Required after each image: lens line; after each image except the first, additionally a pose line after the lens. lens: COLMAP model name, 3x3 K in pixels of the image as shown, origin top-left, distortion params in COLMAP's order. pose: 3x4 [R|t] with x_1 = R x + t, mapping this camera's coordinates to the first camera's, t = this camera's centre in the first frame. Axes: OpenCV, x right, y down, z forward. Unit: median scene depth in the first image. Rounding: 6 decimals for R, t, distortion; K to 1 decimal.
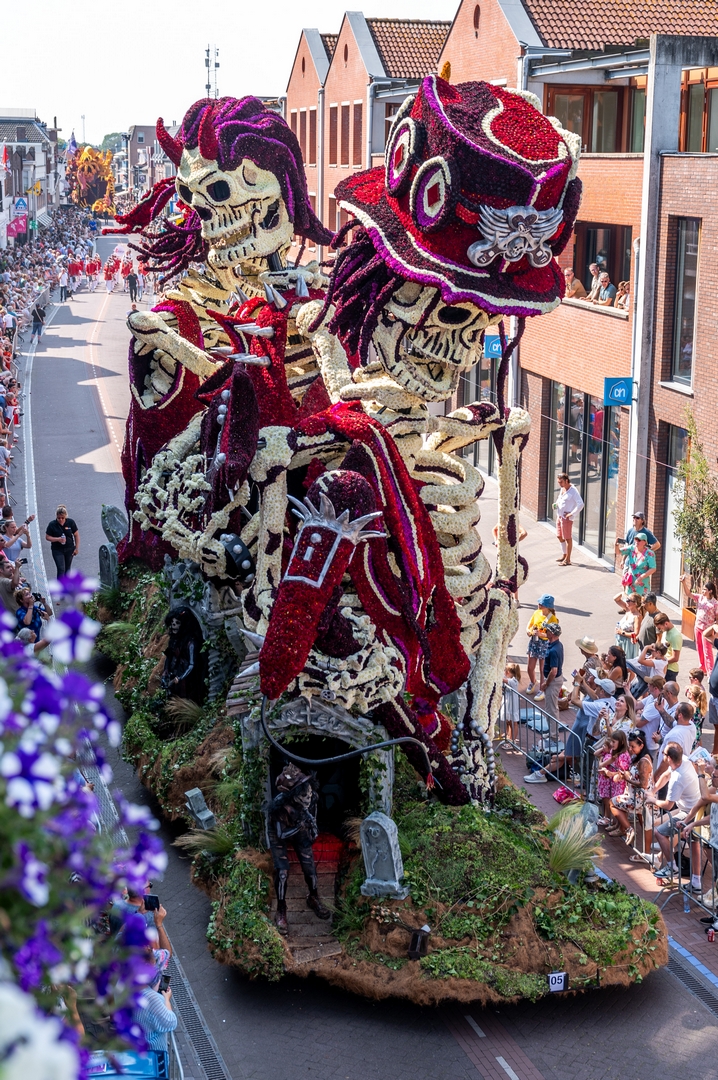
lens RADIAL K [[1562.2, 0, 368.2], [0, 1562.2, 542.5], [0, 0, 1]] dist [0.019586, 0.000000]
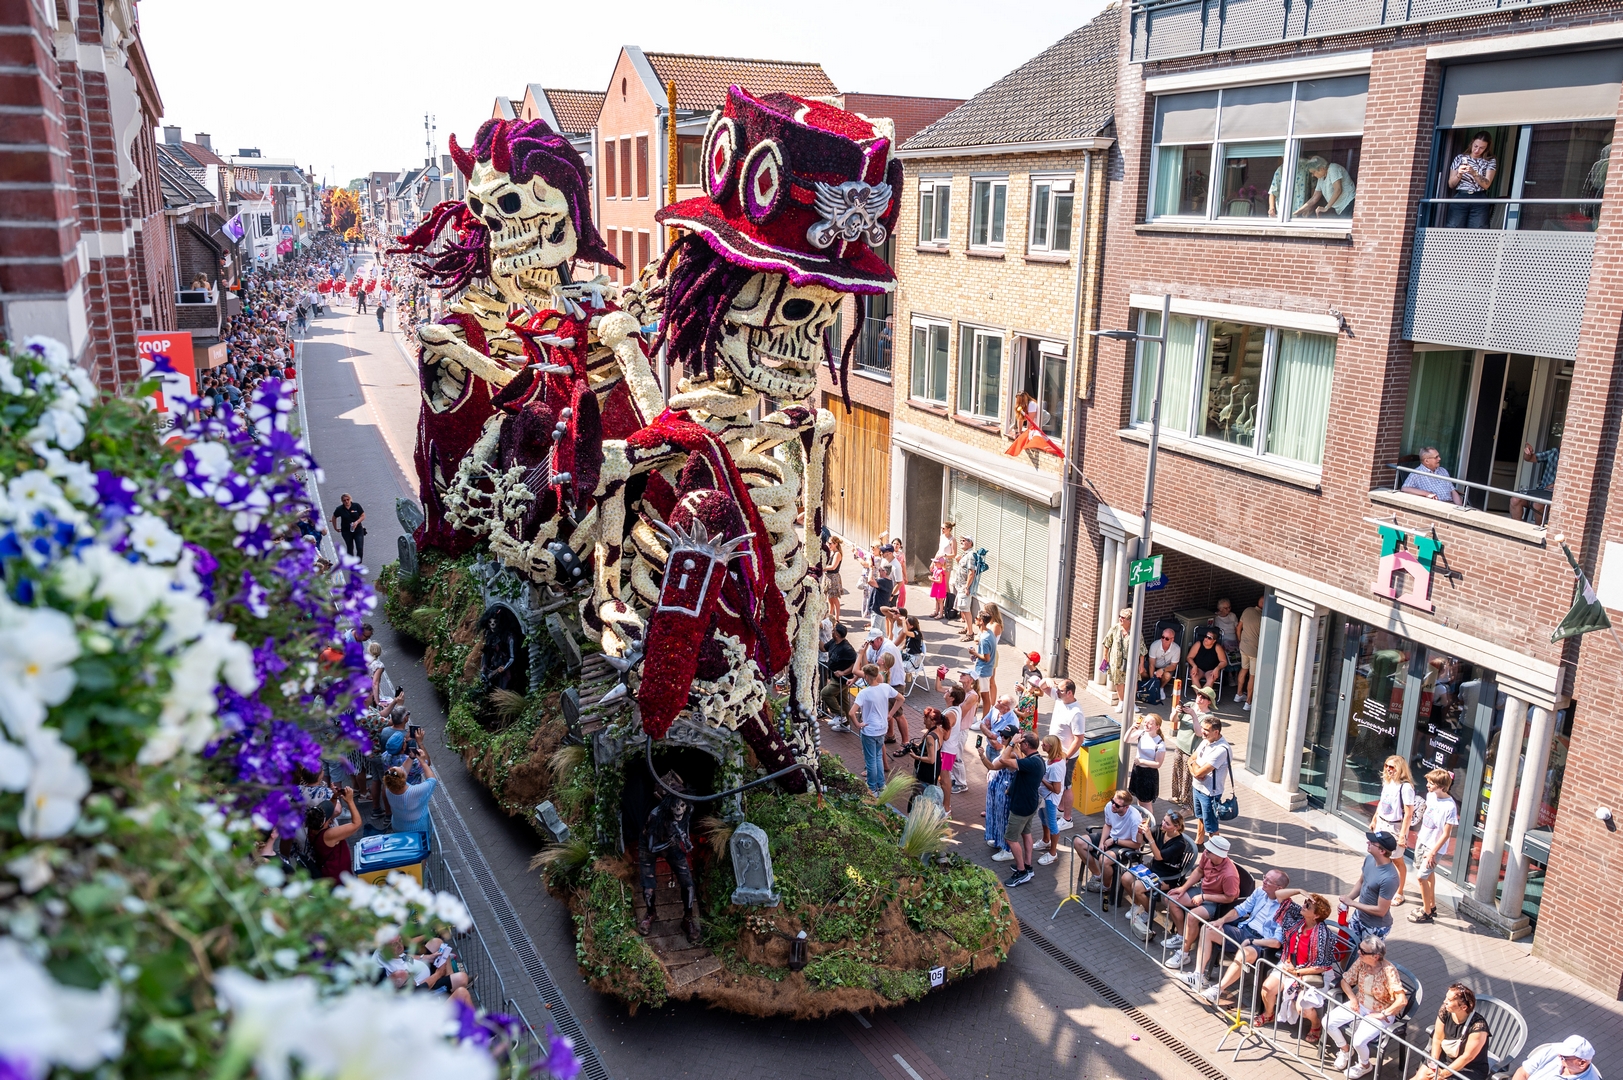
lens RADIAL K [[1124.6, 0, 786.3], [0, 1124.6, 542.7], [0, 0, 1]] dist [0.009525, -0.005394]
pose [[0.980412, -0.054672, 0.189216, -0.087326], [0.044824, 0.997427, 0.055943, -0.042573], [-0.191788, -0.046366, 0.980341, 0.268077]]
